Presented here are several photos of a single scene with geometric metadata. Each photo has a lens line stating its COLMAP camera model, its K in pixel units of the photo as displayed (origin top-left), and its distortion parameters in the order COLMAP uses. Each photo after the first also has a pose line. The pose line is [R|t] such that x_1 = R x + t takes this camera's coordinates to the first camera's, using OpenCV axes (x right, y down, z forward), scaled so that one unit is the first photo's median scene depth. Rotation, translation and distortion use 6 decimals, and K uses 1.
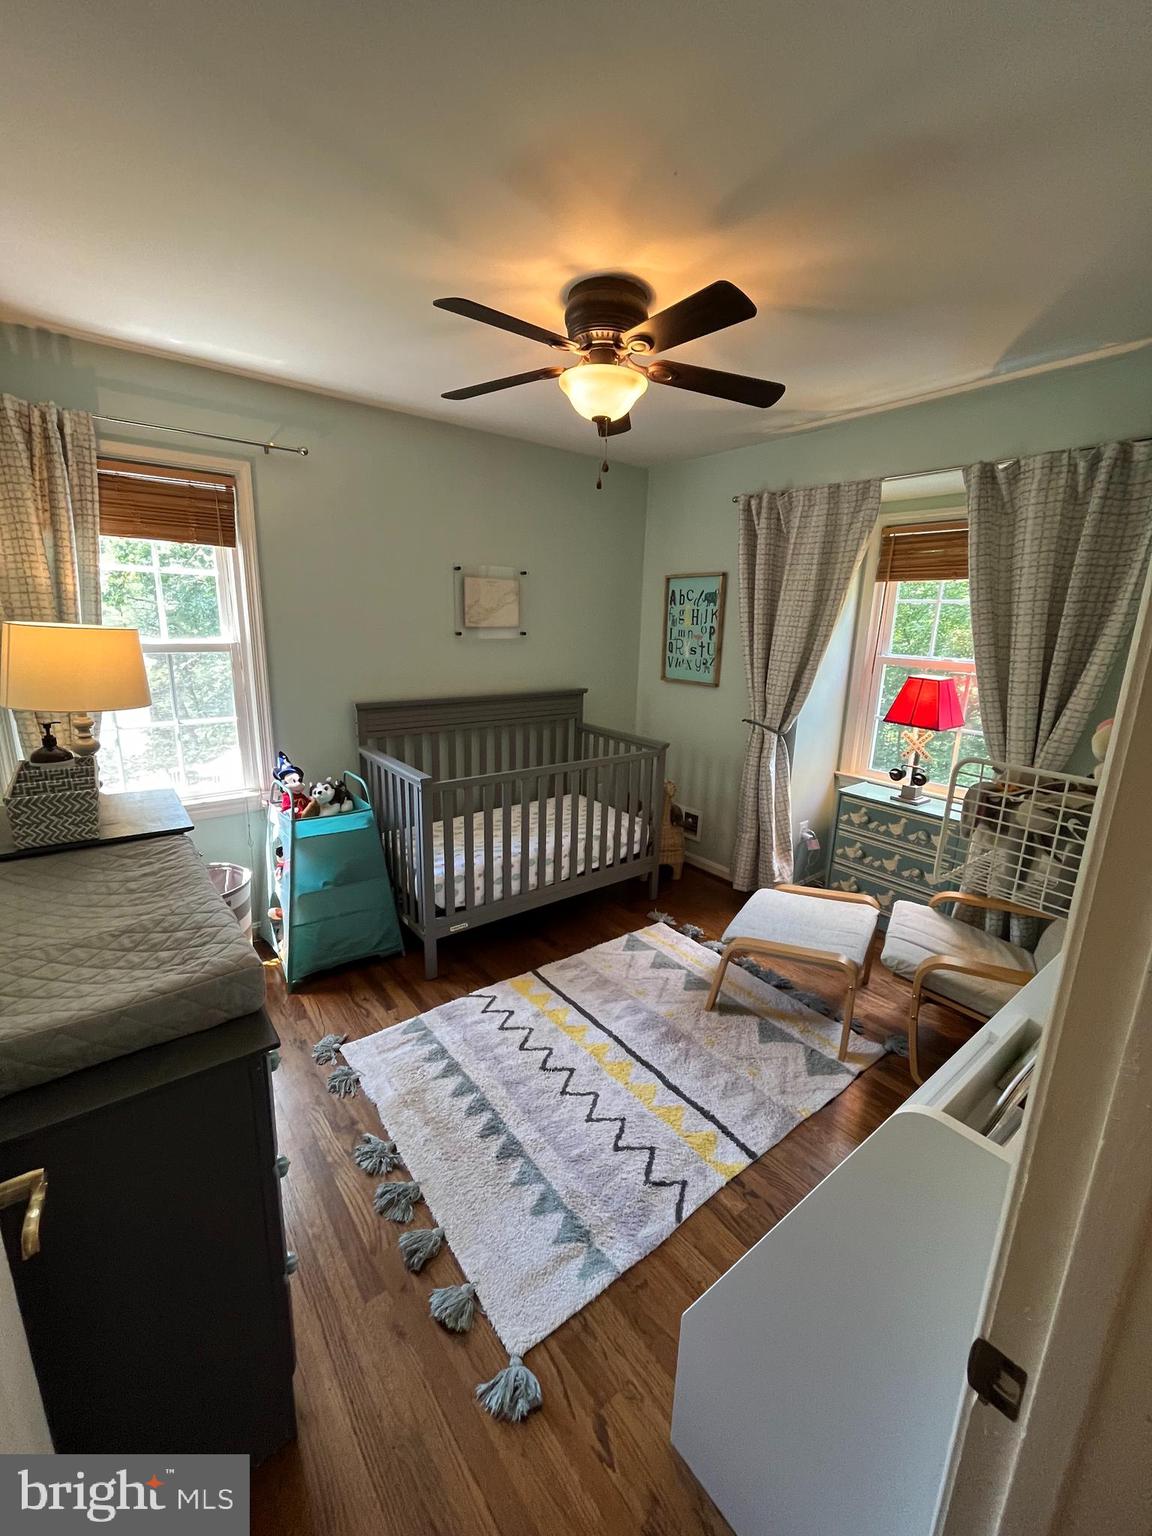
lens RADIAL K [[618.4, 0, 576.0], [0, 618.4, 768.0], [0, 0, 1]] dist [0.000840, -0.000014]
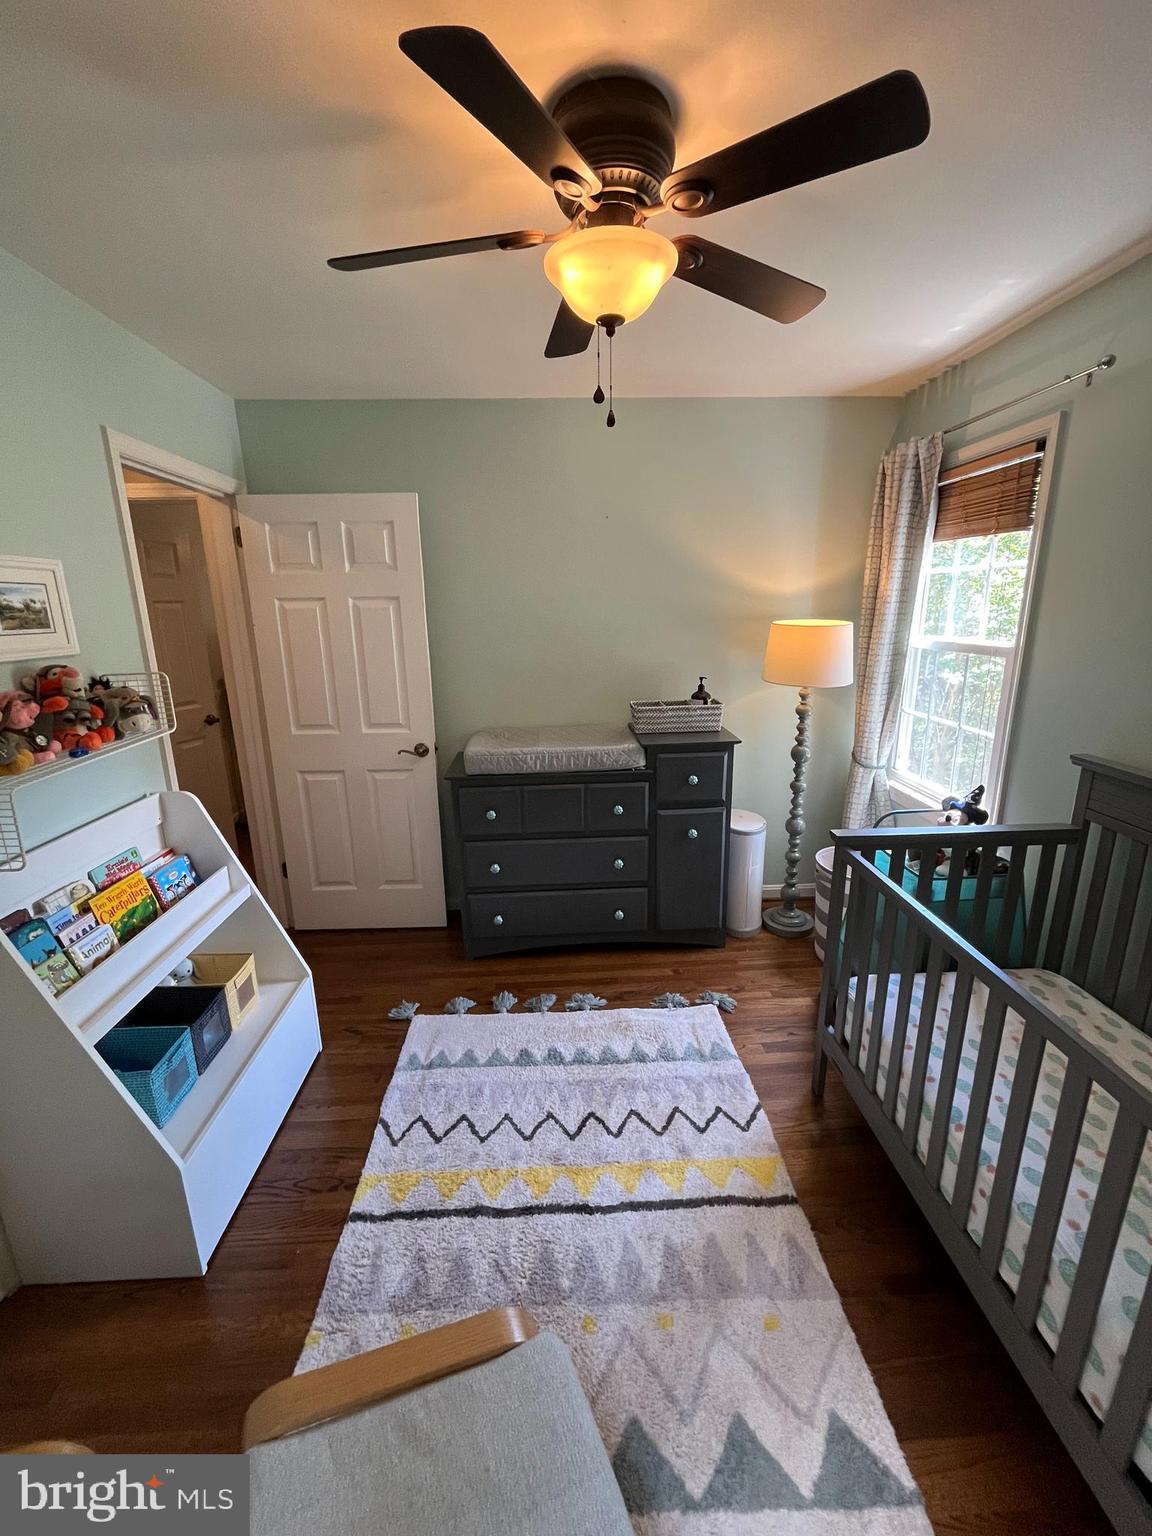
lens RADIAL K [[618.4, 0, 576.0], [0, 618.4, 768.0], [0, 0, 1]] dist [0.000840, -0.000014]
pose [[-0.576354, 0.192032, -0.794317, 0.659449], [-0.197501, 0.910452, 0.363415, -0.340132], [0.792975, 0.366335, -0.486816, 1.405876]]
